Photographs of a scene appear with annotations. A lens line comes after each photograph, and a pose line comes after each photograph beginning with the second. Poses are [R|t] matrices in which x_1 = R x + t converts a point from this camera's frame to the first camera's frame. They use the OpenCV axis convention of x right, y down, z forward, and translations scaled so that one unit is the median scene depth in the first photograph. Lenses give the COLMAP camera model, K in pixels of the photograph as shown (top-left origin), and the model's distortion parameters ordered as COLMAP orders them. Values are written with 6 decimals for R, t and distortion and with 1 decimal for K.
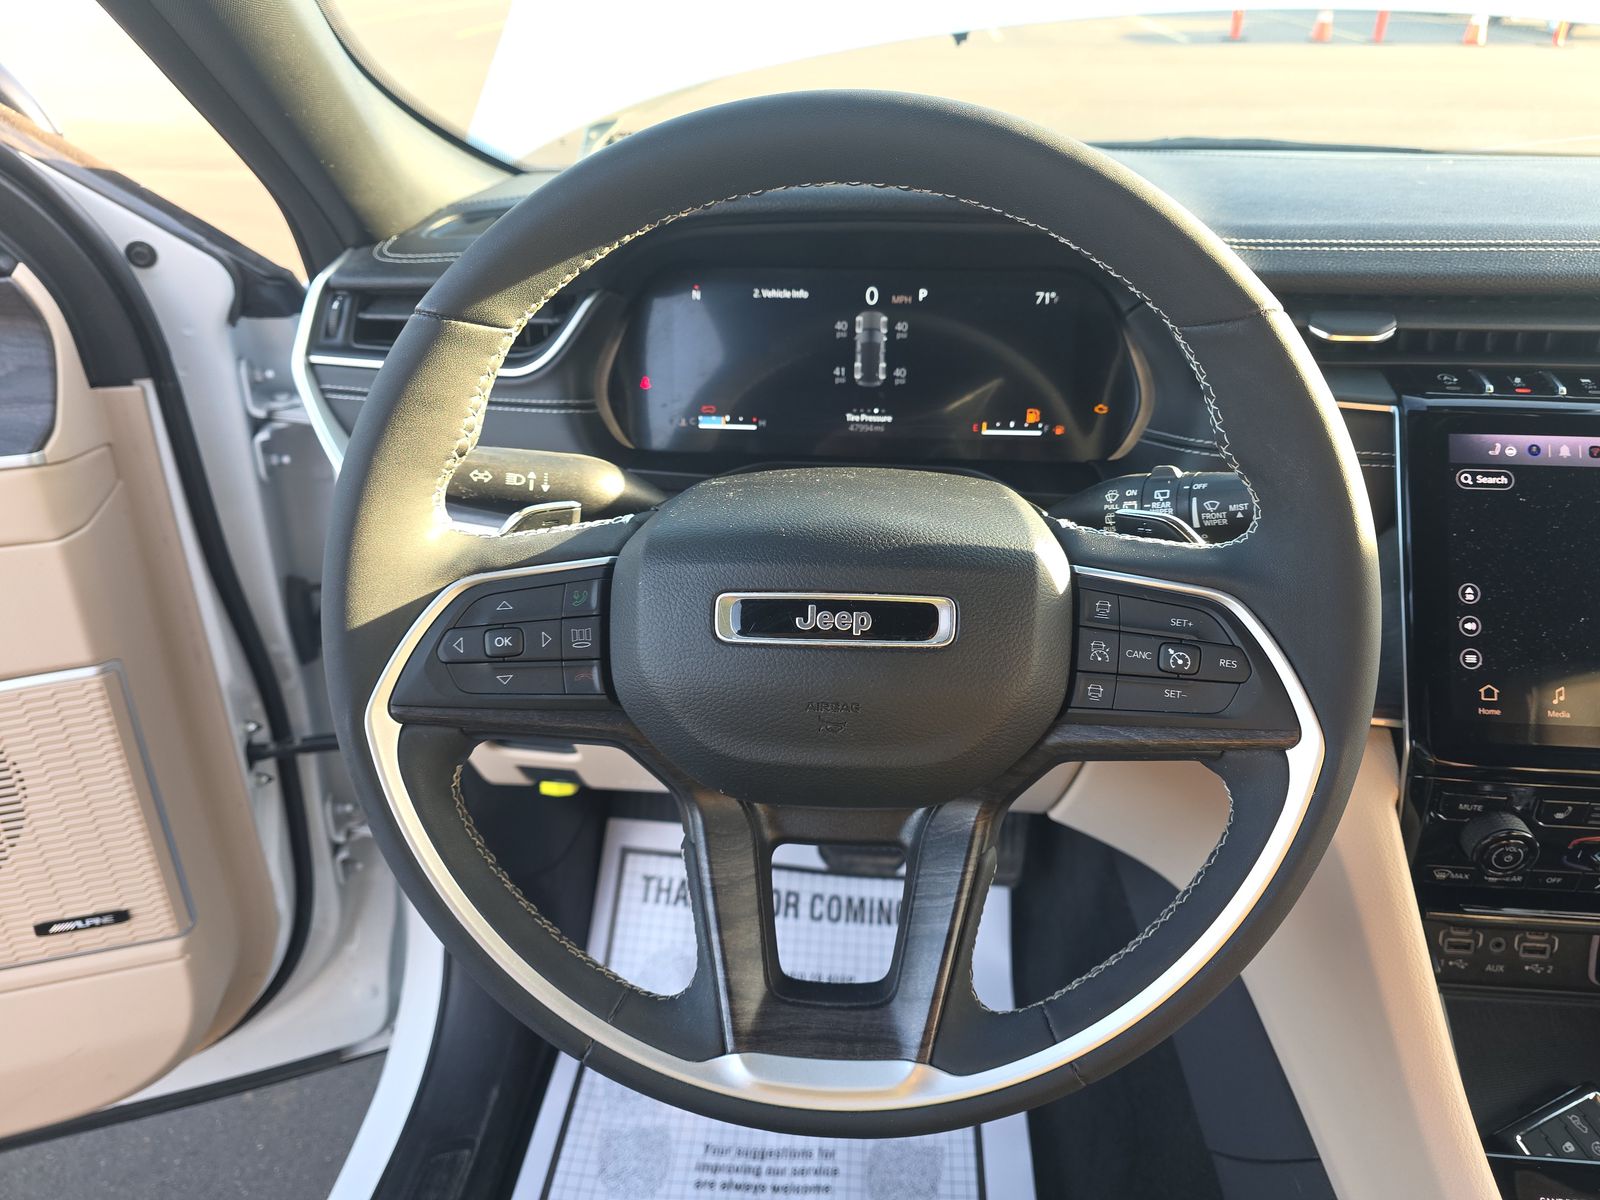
lens RADIAL K [[1088.3, 0, 792.2], [0, 1088.3, 585.6], [0, 0, 1]] dist [0.022288, -0.029834]
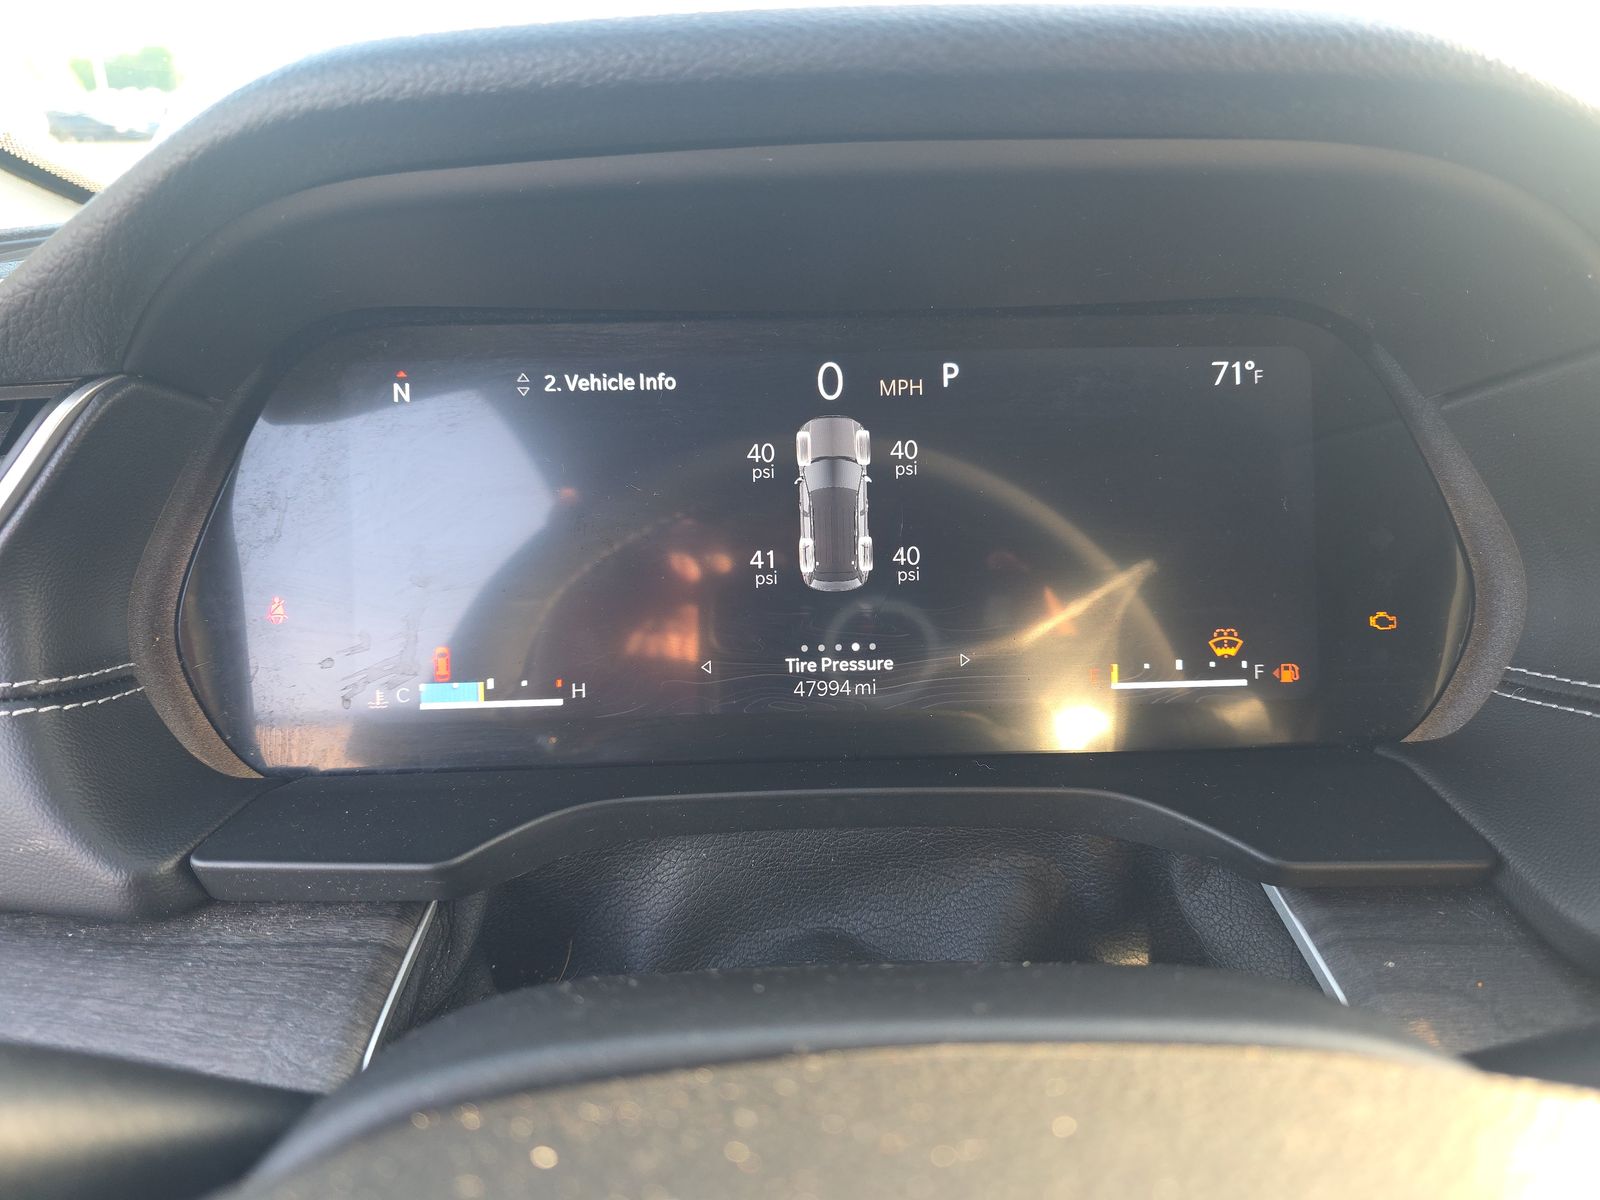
lens RADIAL K [[1088.3, 0, 805.1], [0, 1088.3, 604.5], [0, 0, 1]] dist [0.022288, -0.029834]
pose [[0.998772, -0.043207, 0.024239, 0.048703], [0.046308, 0.988075, -0.146842, -0.117109], [-0.017606, 0.147784, 0.988863, 0.587294]]
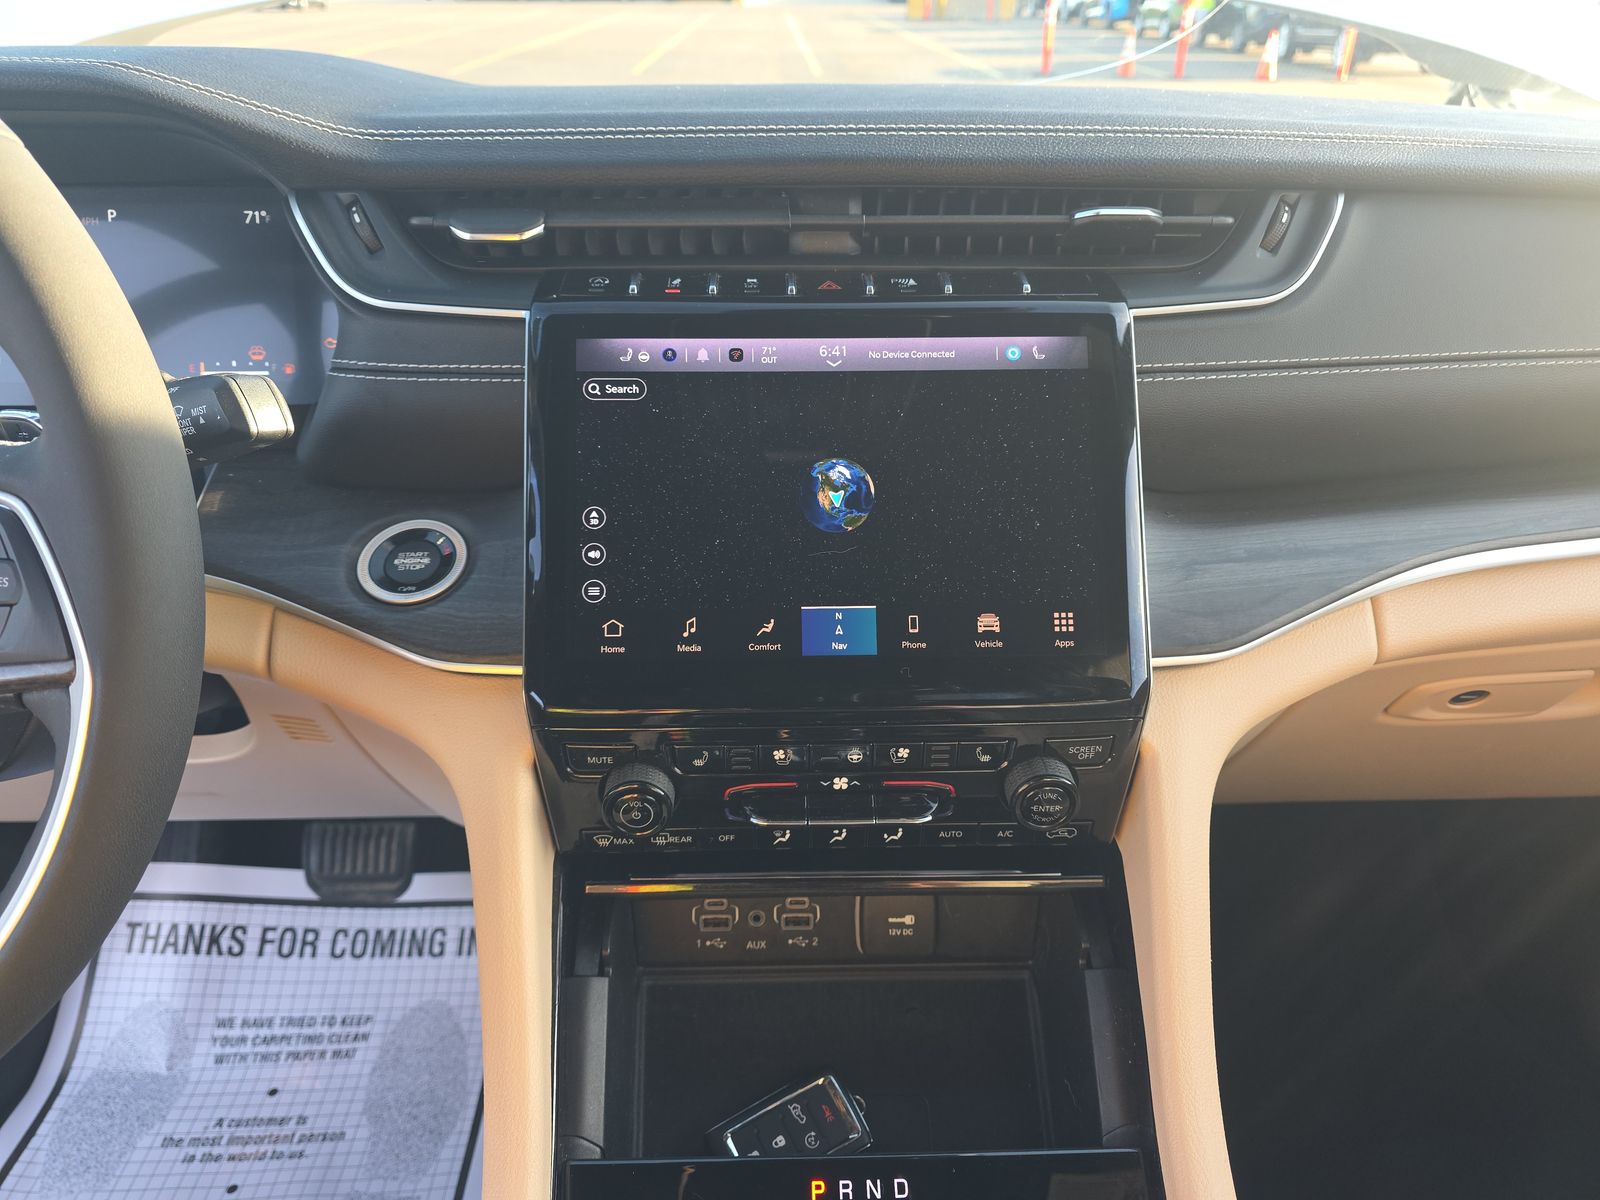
lens RADIAL K [[1088.3, 0, 791.7], [0, 1088.3, 611.9], [0, 0, 1]] dist [0.022288, -0.029834]
pose [[0.993411, -0.045575, 0.105154, 0.549768], [0.046823, 0.998859, -0.009432, 0.079673], [-0.104604, 0.014294, 0.994411, 0.090579]]
